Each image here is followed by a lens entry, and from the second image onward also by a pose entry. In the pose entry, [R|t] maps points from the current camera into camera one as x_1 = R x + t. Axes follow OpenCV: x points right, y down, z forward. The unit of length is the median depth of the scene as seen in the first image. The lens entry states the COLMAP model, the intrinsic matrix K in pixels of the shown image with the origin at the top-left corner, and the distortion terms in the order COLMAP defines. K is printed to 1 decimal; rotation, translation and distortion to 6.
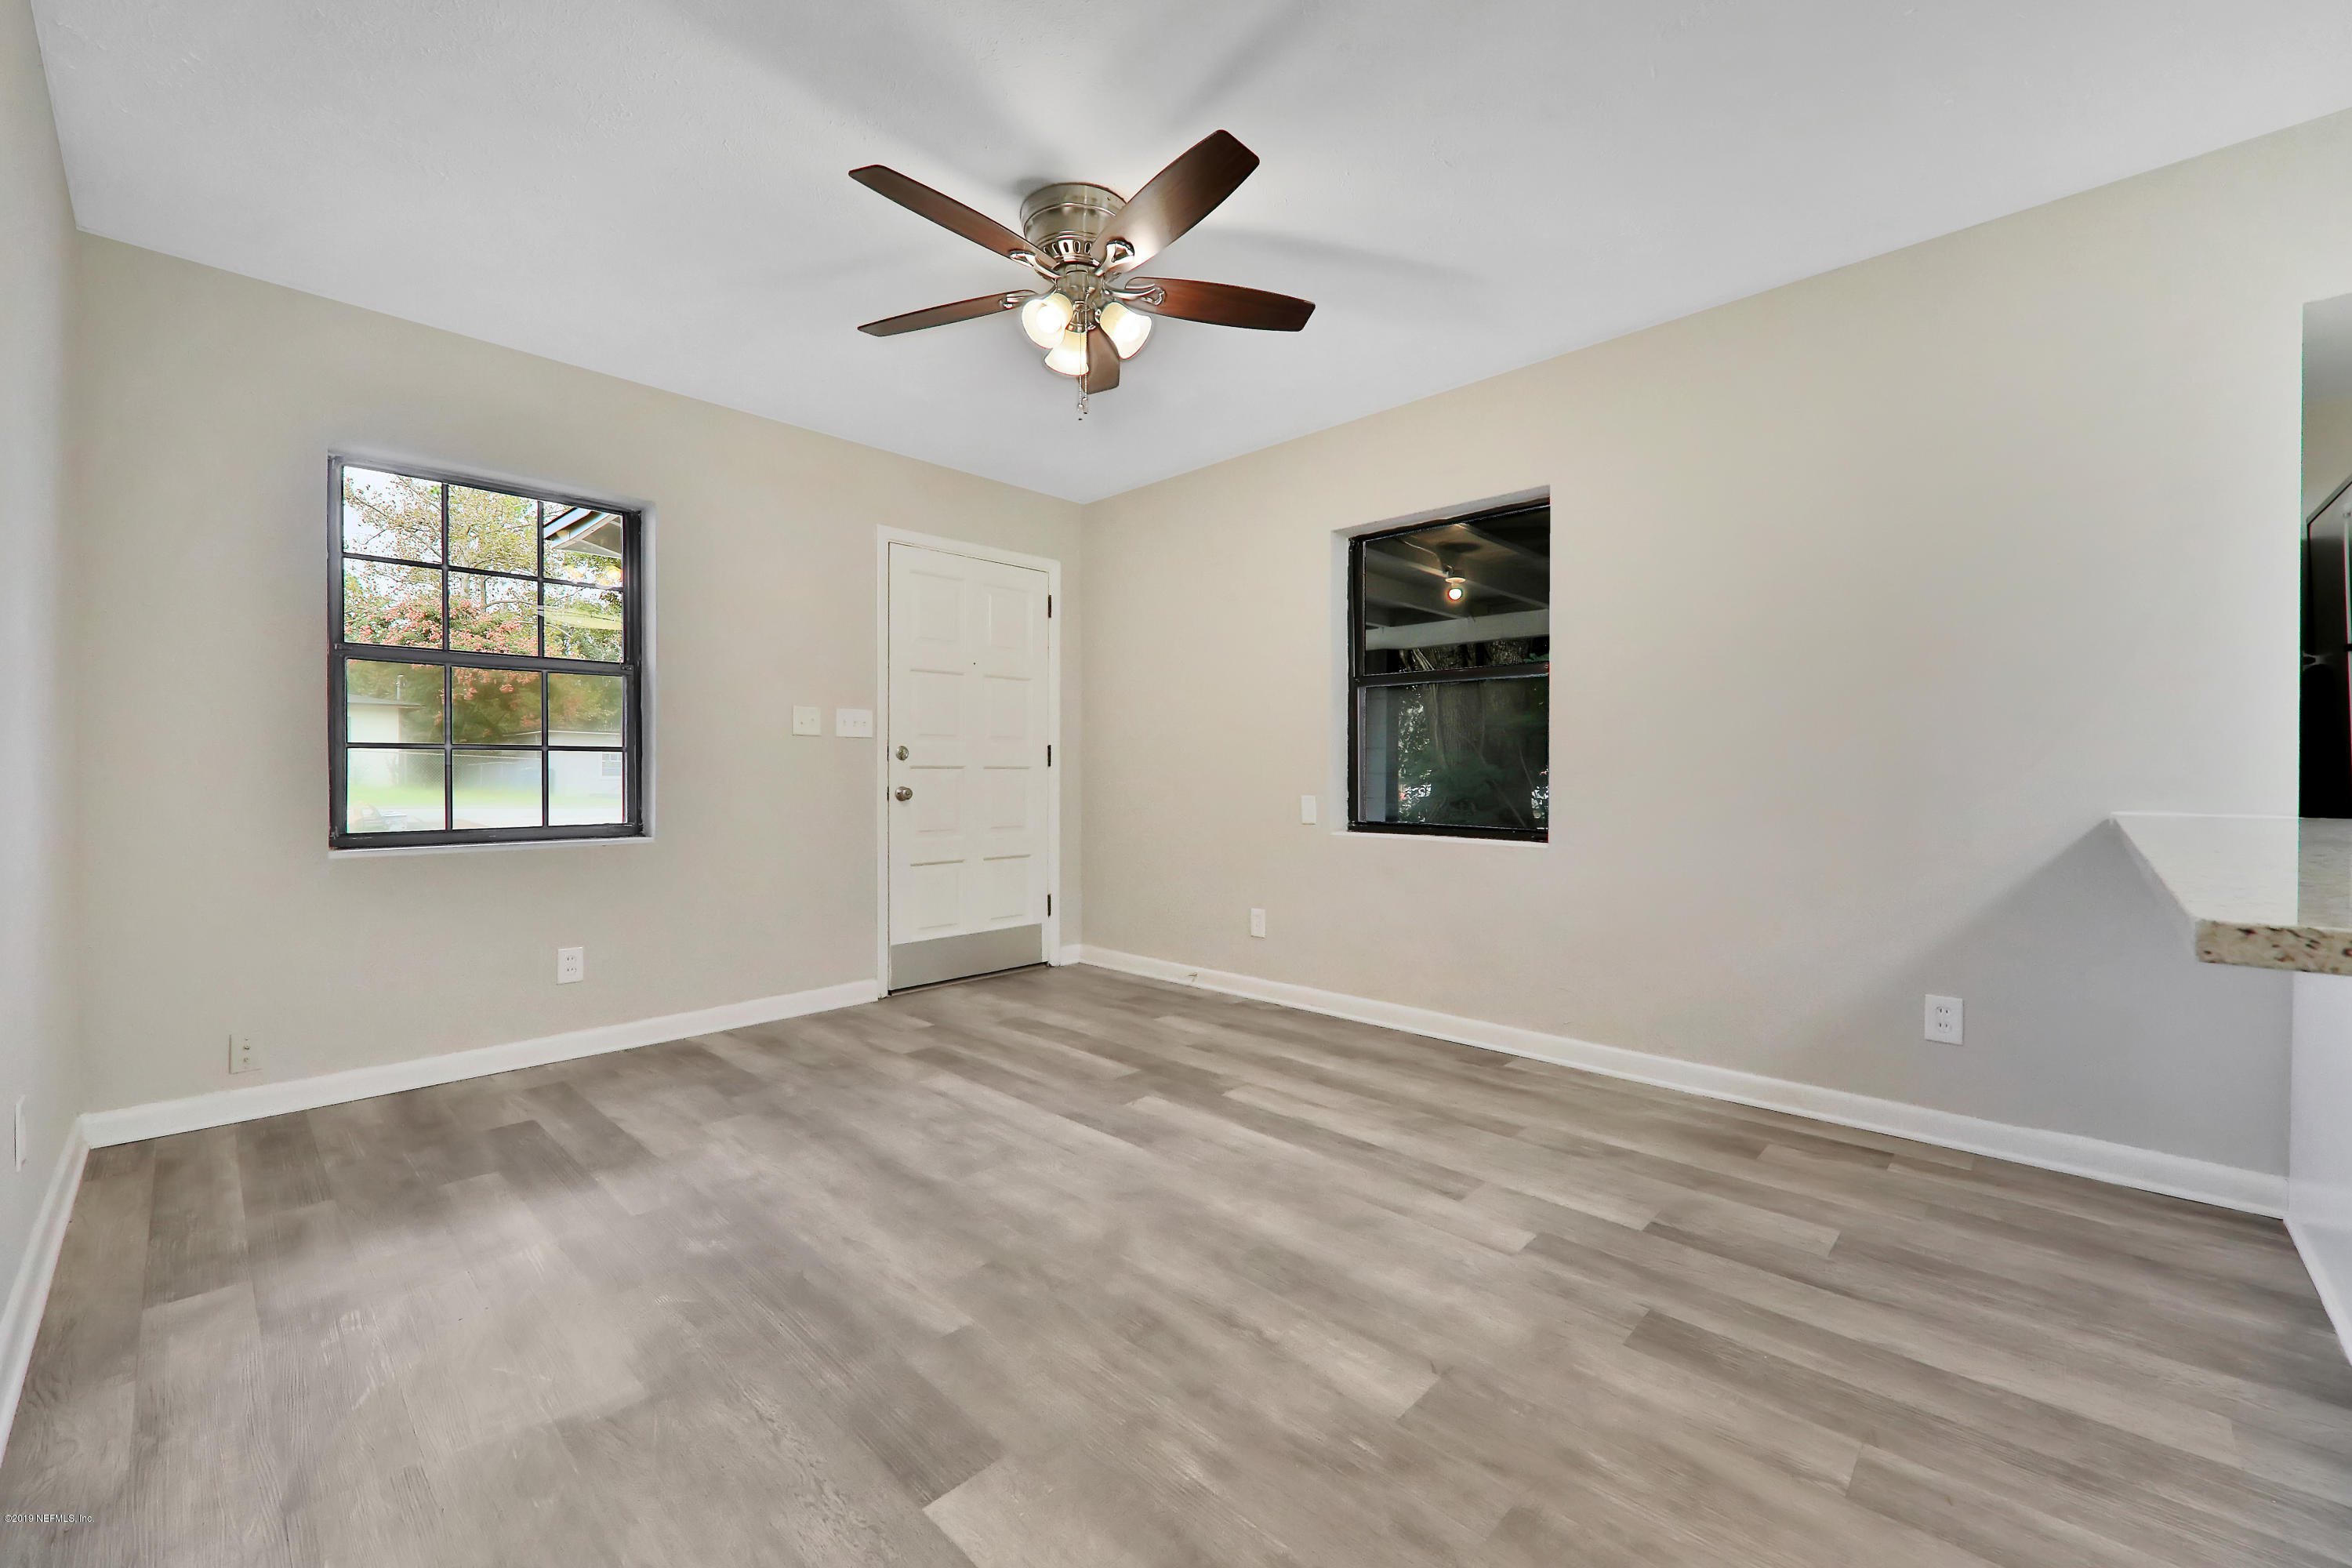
lens RADIAL K [[947.2, 0, 1174.6], [0, 947.2, 781.7], [0, 0, 1]] dist [0.003697, -0.000305]
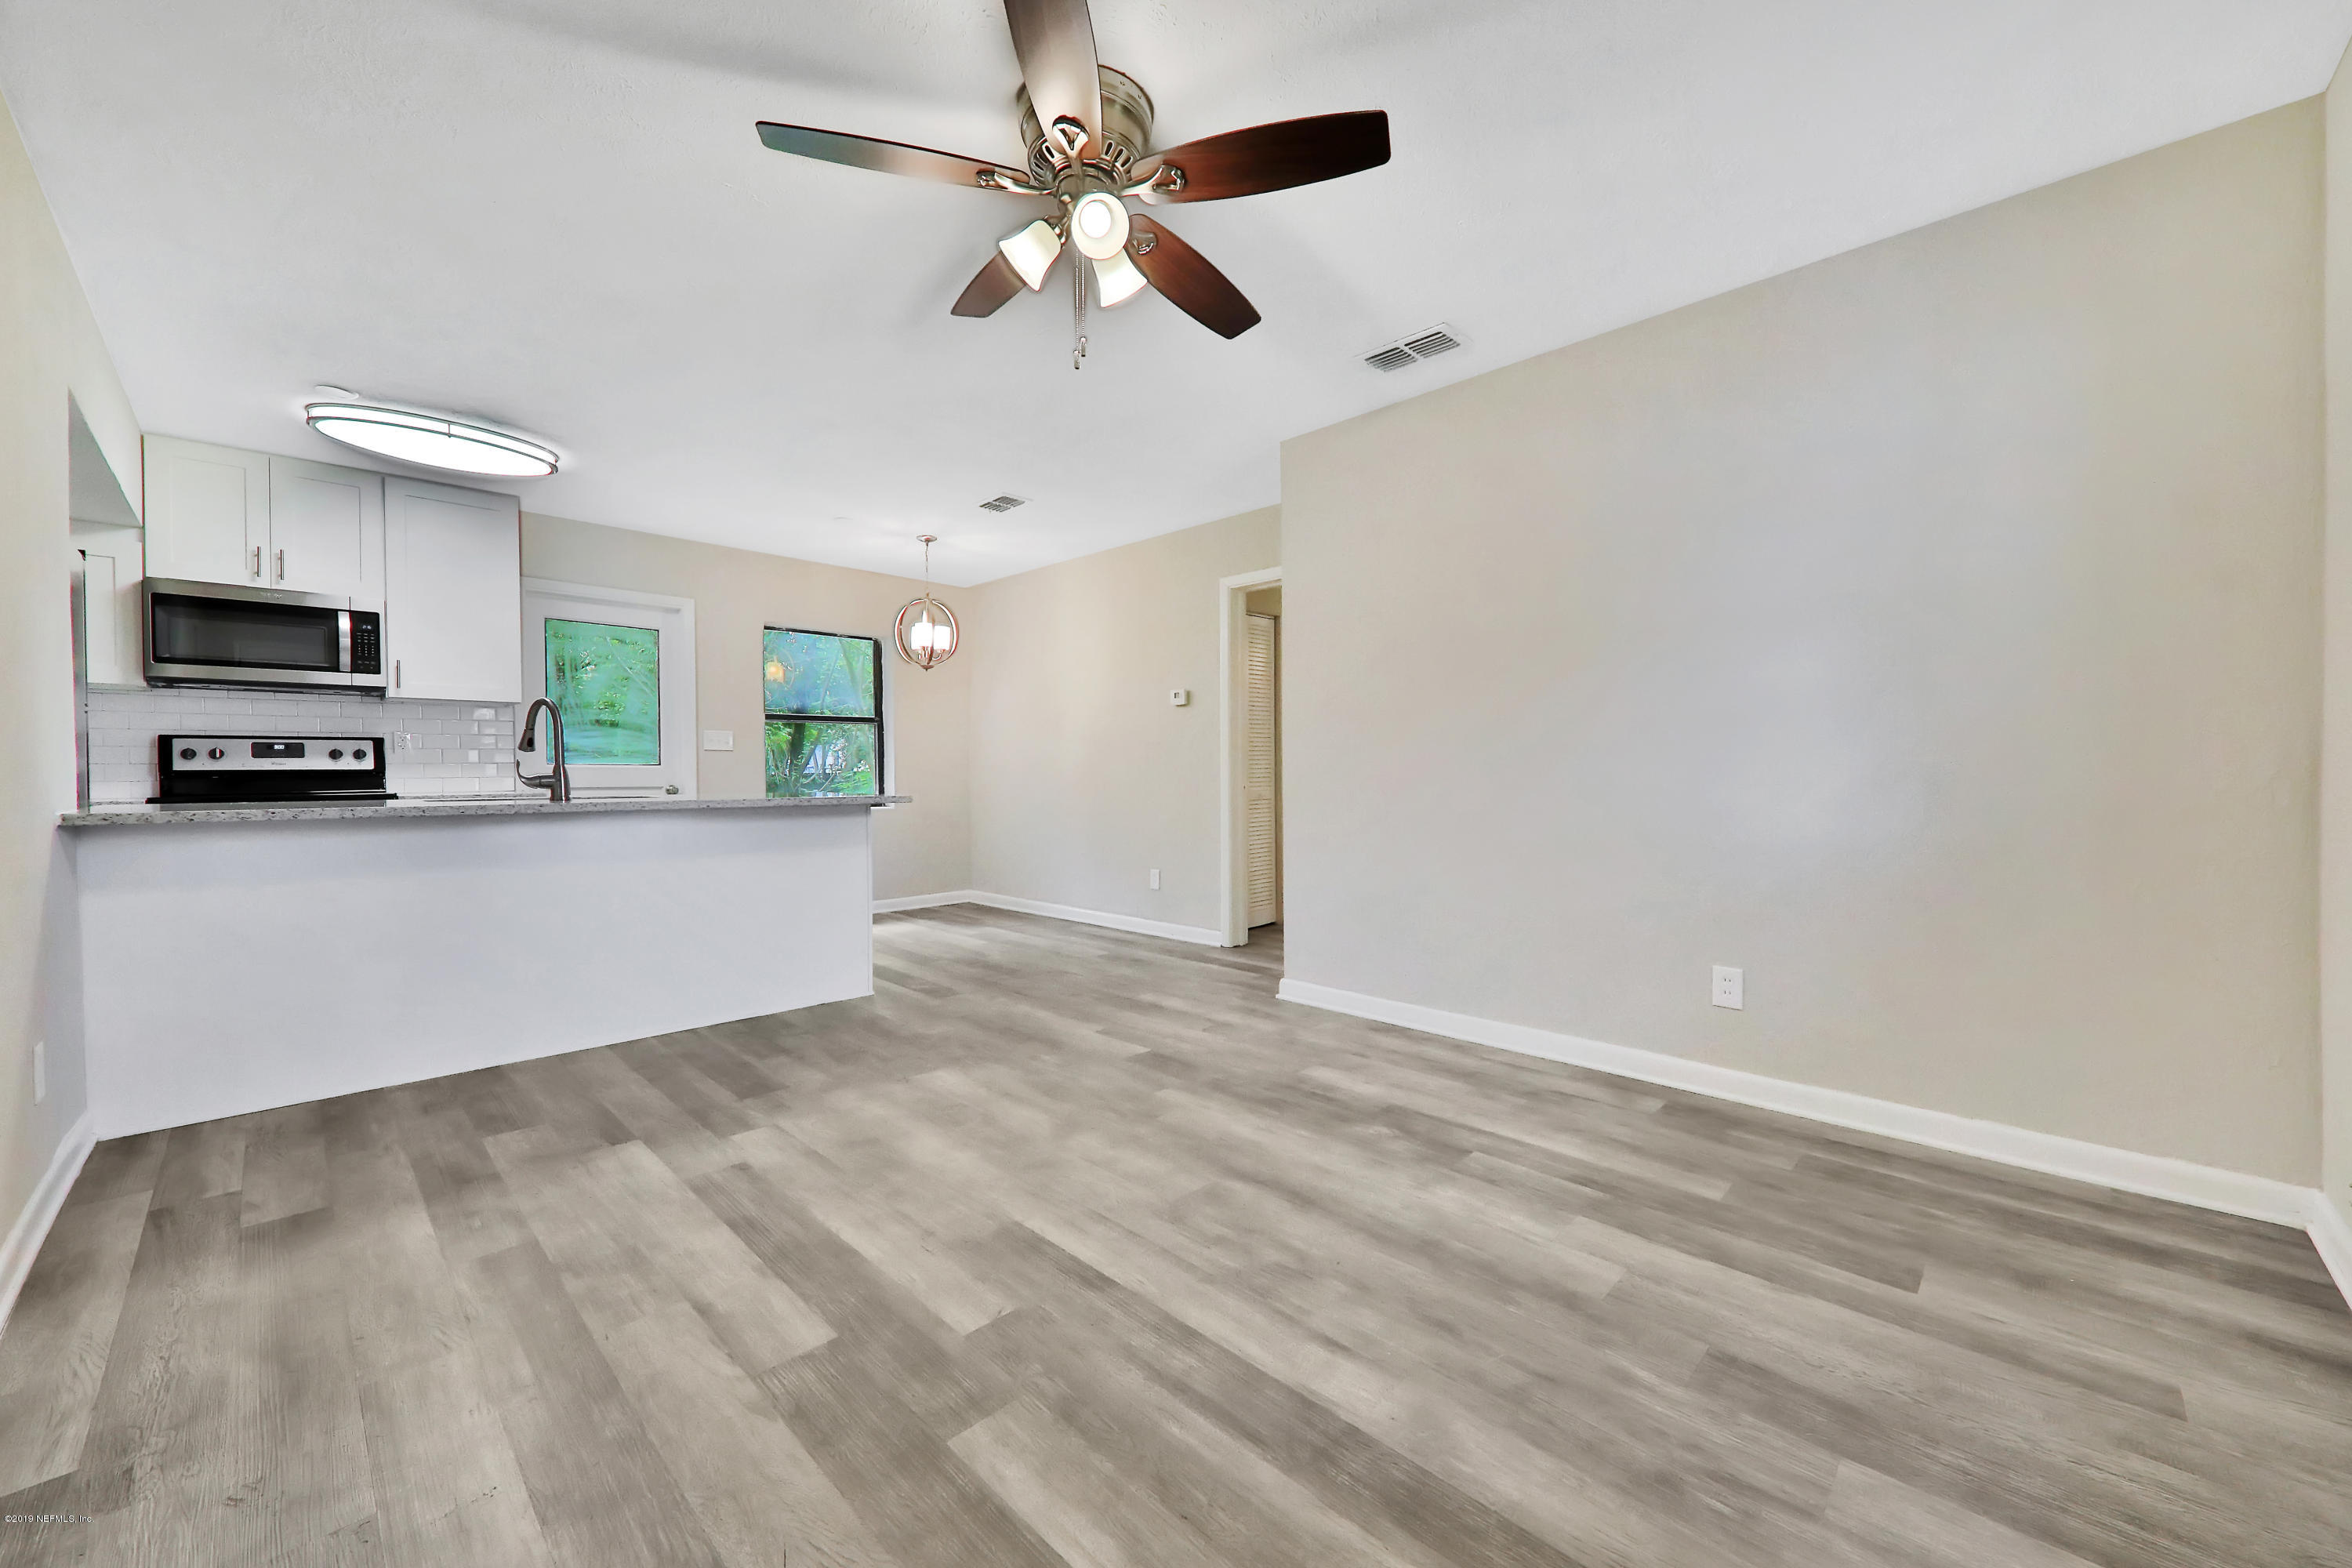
lens RADIAL K [[886.0, 0, 1175.7], [0, 886.0, 771.5], [0, 0, 1]] dist [0.006389, -0.003530]
pose [[-0.999934, 0.001188, 0.011428, -0.166293], [0.001289, 0.999961, 0.008781, -0.012672], [-0.011417, 0.008795, -0.999896, 1.592147]]
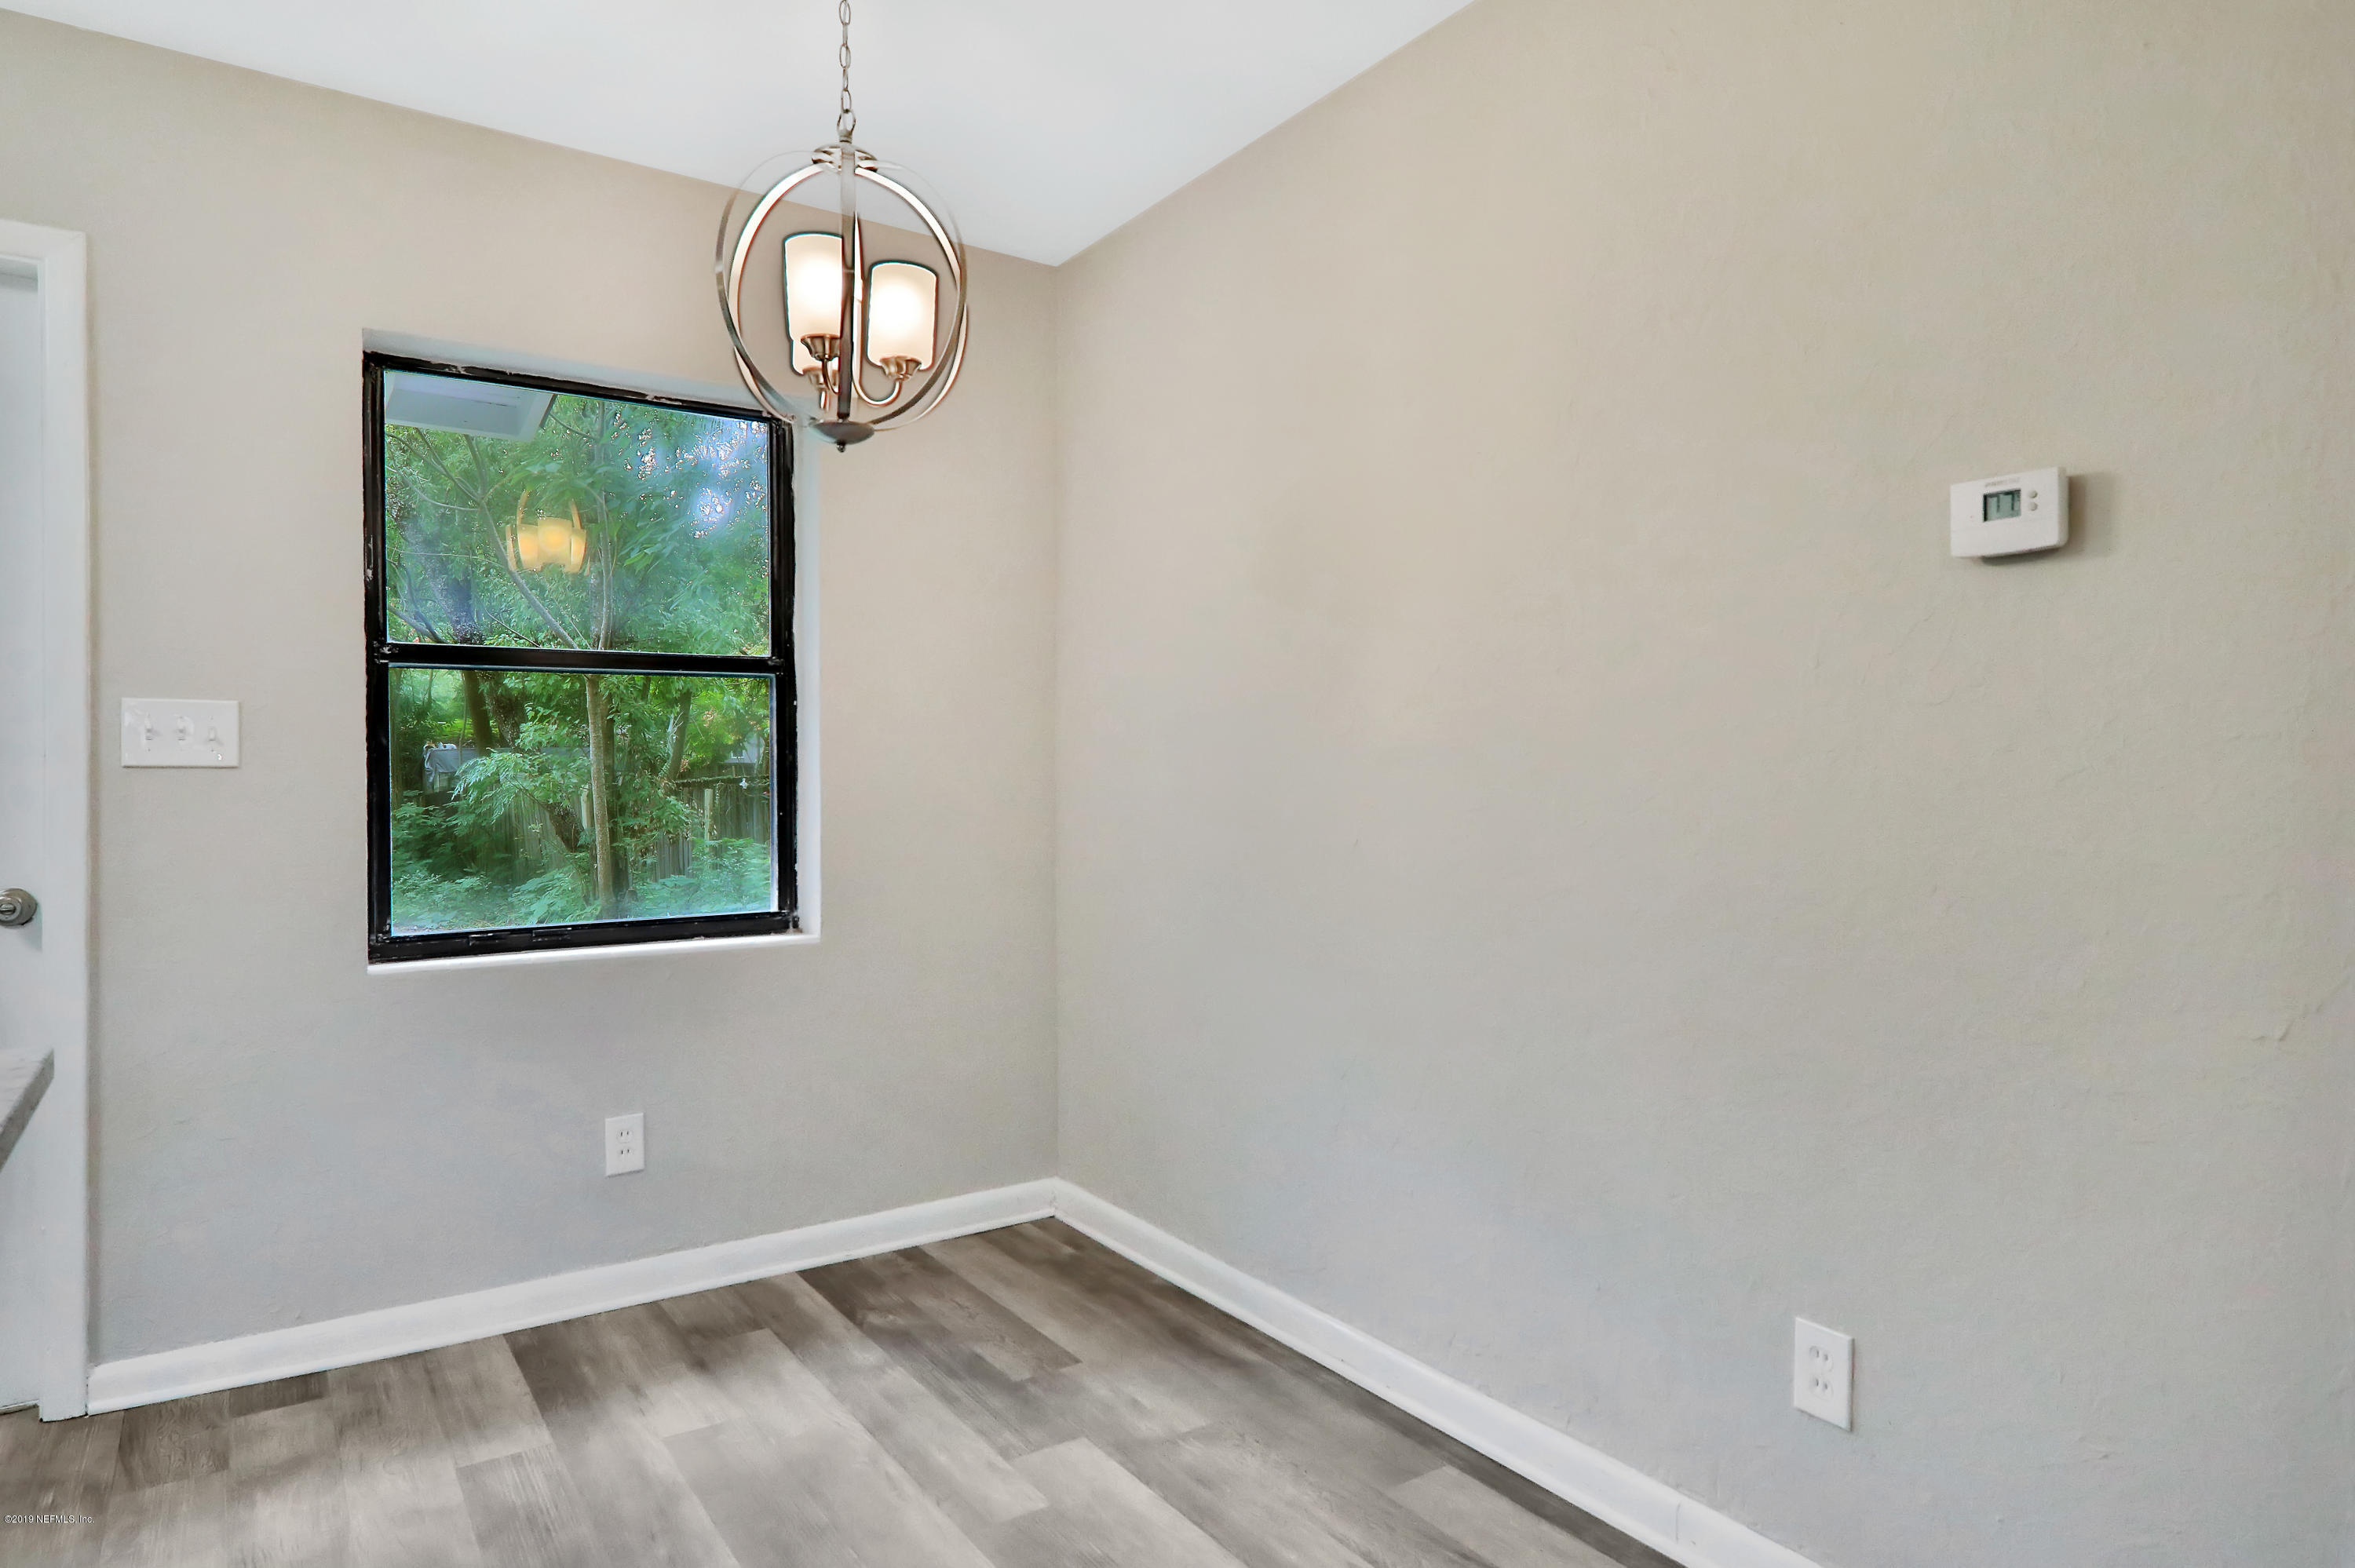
lens RADIAL K [[1367.3, 0, 1190.2], [0, 1367.3, 777.8], [0, 0, 1]] dist [0.008693, 0.002418]
pose [[-0.979621, -0.005962, 0.200767, 0.068811], [-0.002348, 0.999831, 0.018234, -0.055057], [-0.200841, 0.017391, -0.979469, 0.342545]]
